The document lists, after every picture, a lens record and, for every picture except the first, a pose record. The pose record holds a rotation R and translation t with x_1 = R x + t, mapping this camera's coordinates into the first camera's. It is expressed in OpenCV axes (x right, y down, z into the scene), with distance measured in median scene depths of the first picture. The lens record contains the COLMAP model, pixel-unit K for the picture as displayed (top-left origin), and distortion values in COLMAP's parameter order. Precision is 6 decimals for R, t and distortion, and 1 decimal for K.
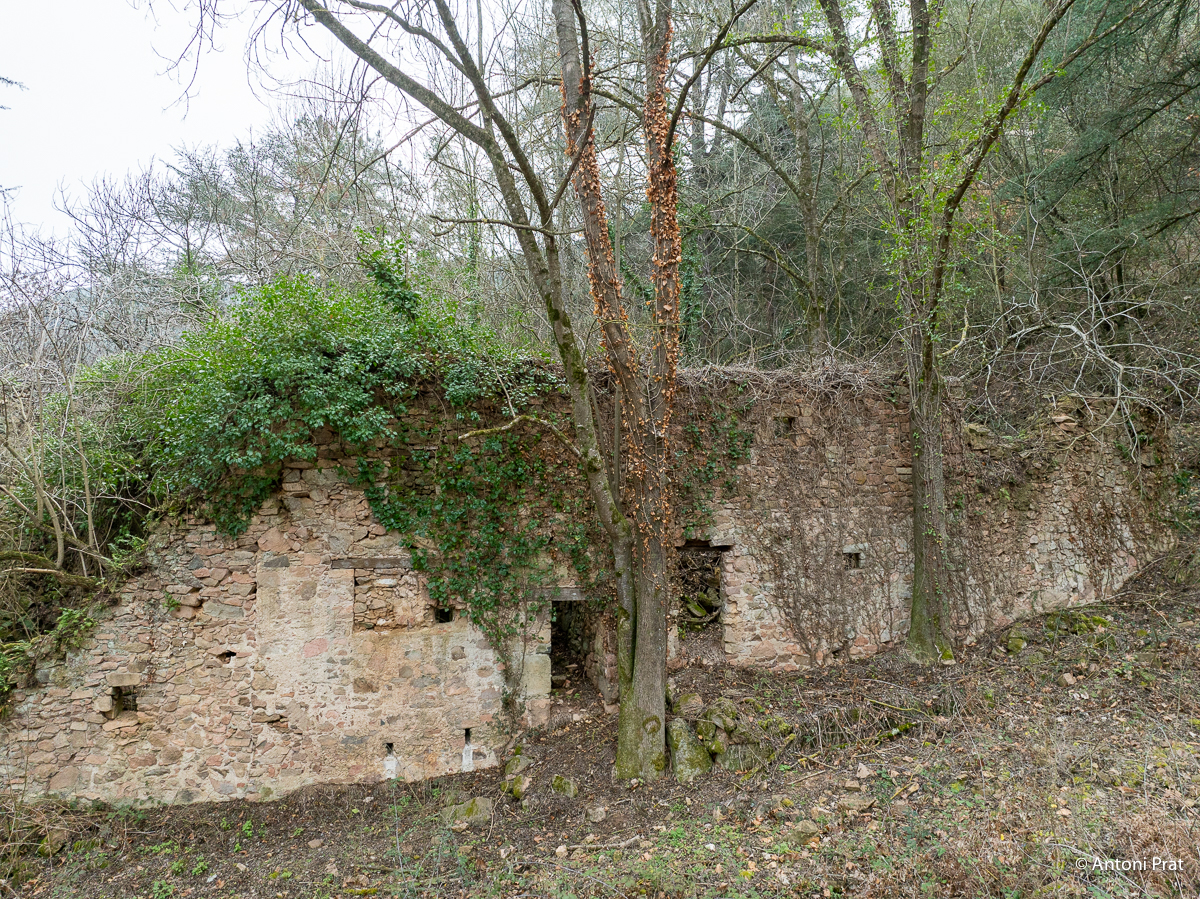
lens RADIAL K [[849.6, 0, 595.4], [0, 849.6, 446.1], [0, 0, 1]] dist [-0.039147, 0.015393]
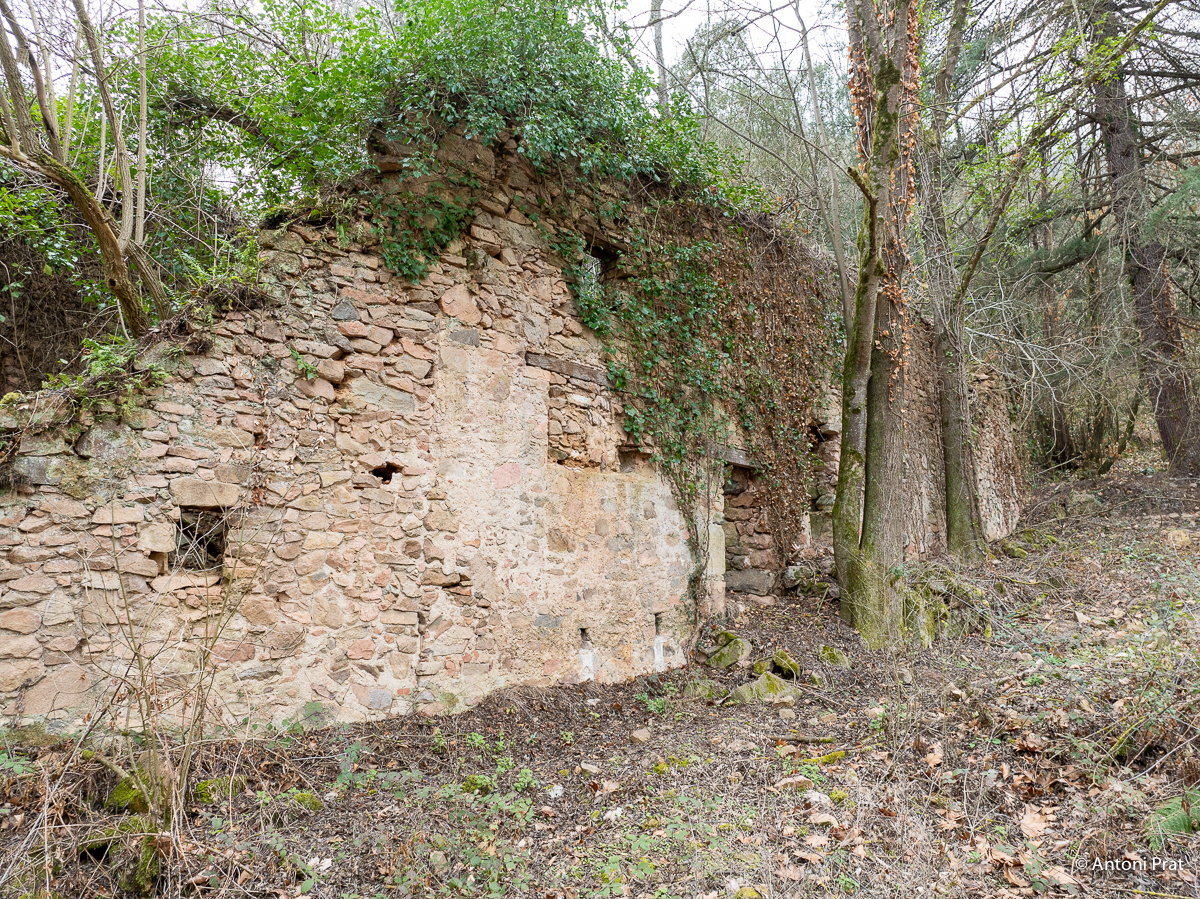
lens RADIAL K [[849.6, 0, 602.0], [0, 849.6, 448.1], [0, 0, 1]] dist [-0.039147, 0.015393]
pose [[0.834010, 0.106746, 0.541324, -0.629435], [-0.036045, 0.989552, -0.139601, 0.307568], [-0.550570, 0.096917, 0.829144, 0.415101]]
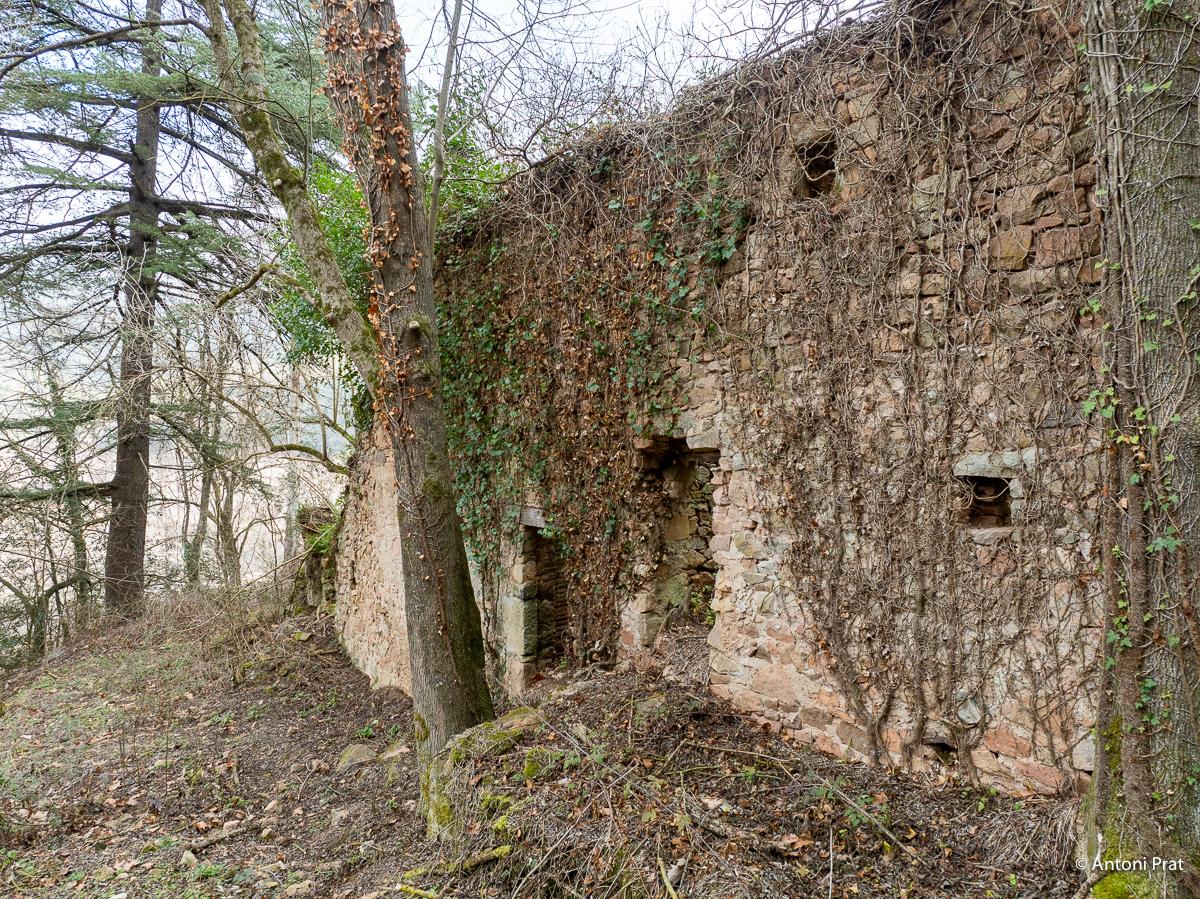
lens RADIAL K [[849.6, 0, 595.8], [0, 849.6, 448.2], [0, 0, 1]] dist [-0.039147, 0.015393]
pose [[0.379633, 0.004671, -0.925126, 0.650753], [0.059767, 0.997774, 0.029564, 0.111746], [0.923205, -0.066516, 0.378509, 0.854830]]
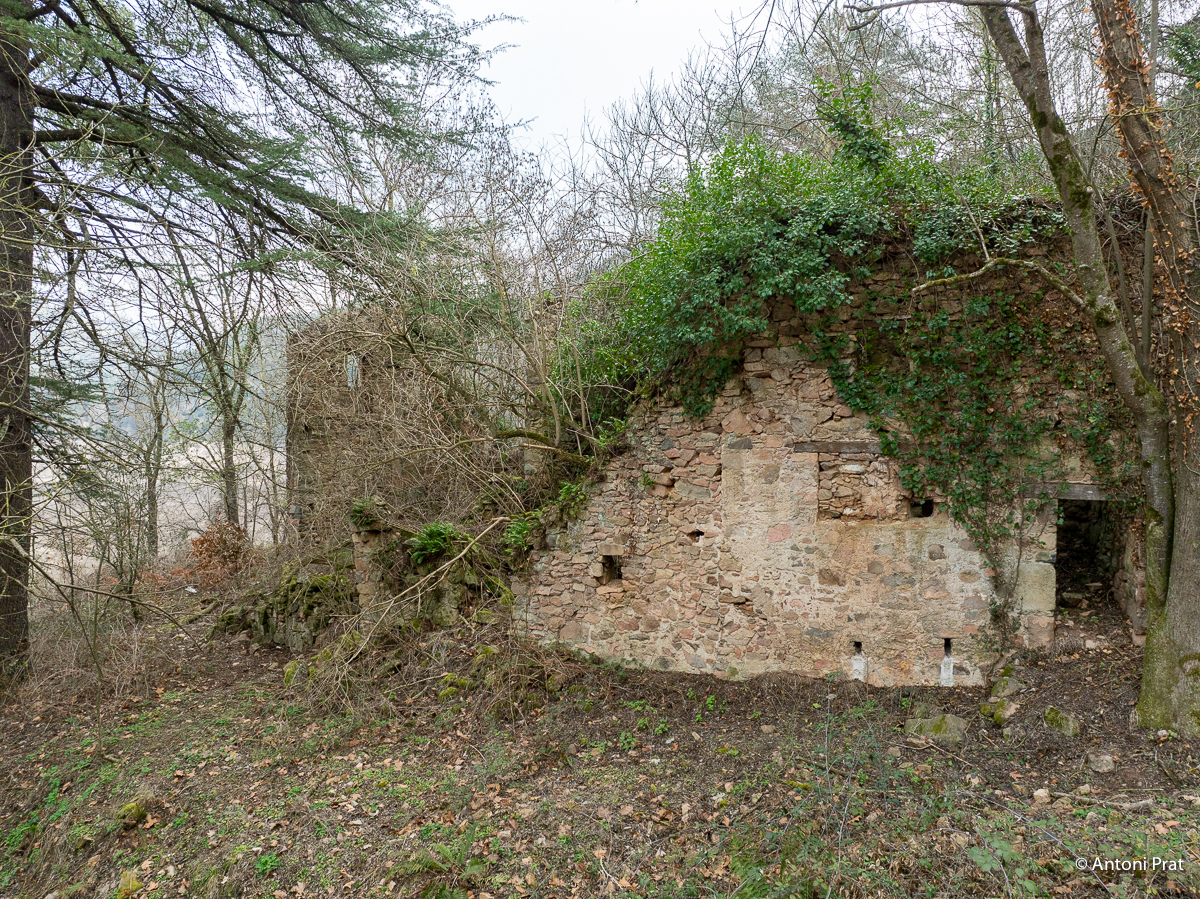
lens RADIAL K [[849.6, 0, 600.1], [0, 849.6, 445.9], [0, 0, 1]] dist [-0.039147, 0.015393]
pose [[0.814683, 0.015687, -0.579694, 0.060475], [0.040392, 0.995671, 0.083710, 0.050734], [0.578498, -0.091612, 0.810523, 0.109445]]
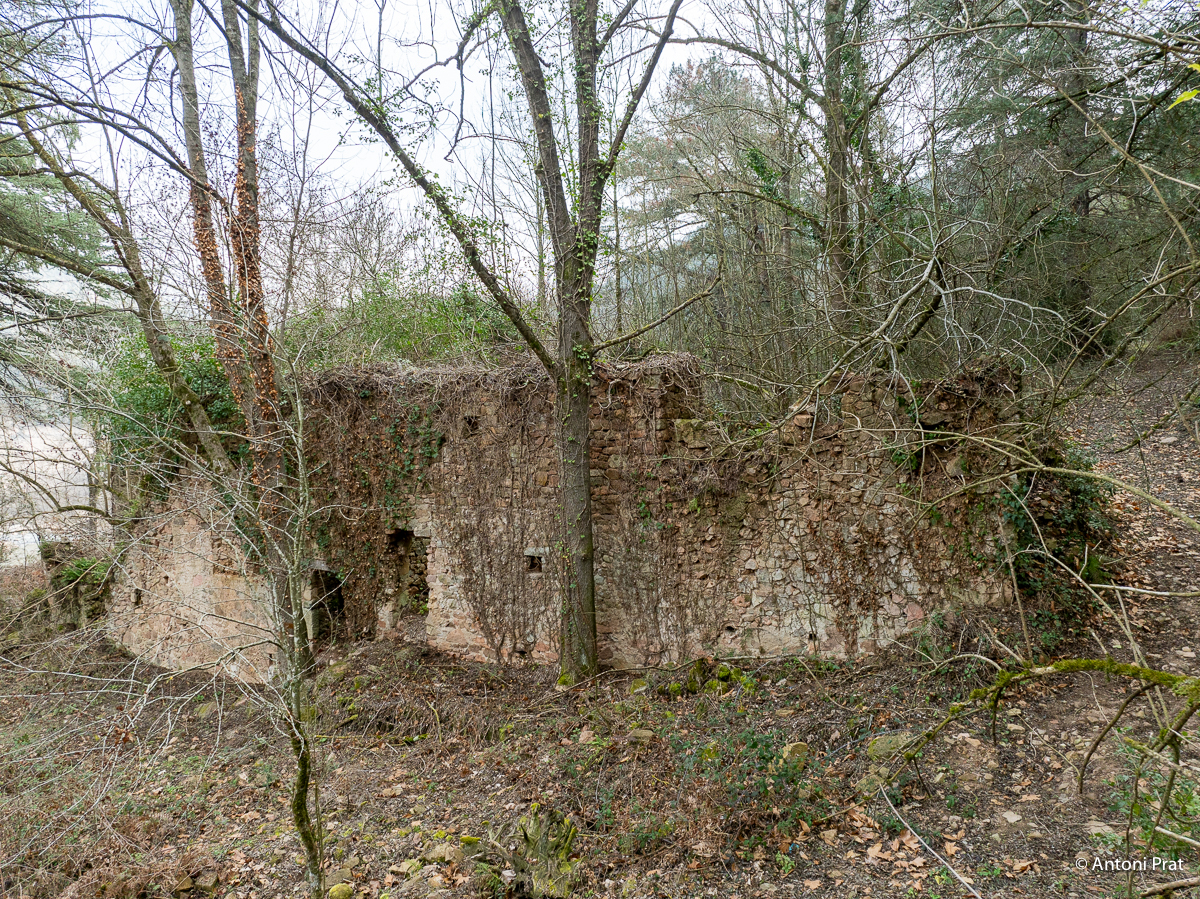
lens RADIAL K [[849.6, 0, 596.7], [0, 849.6, 447.1], [0, 0, 1]] dist [-0.039147, 0.015393]
pose [[0.740211, 0.028187, -0.671784, 1.173332], [0.047058, 0.994499, 0.093579, -0.098664], [0.670726, -0.100881, 0.734813, 0.410259]]
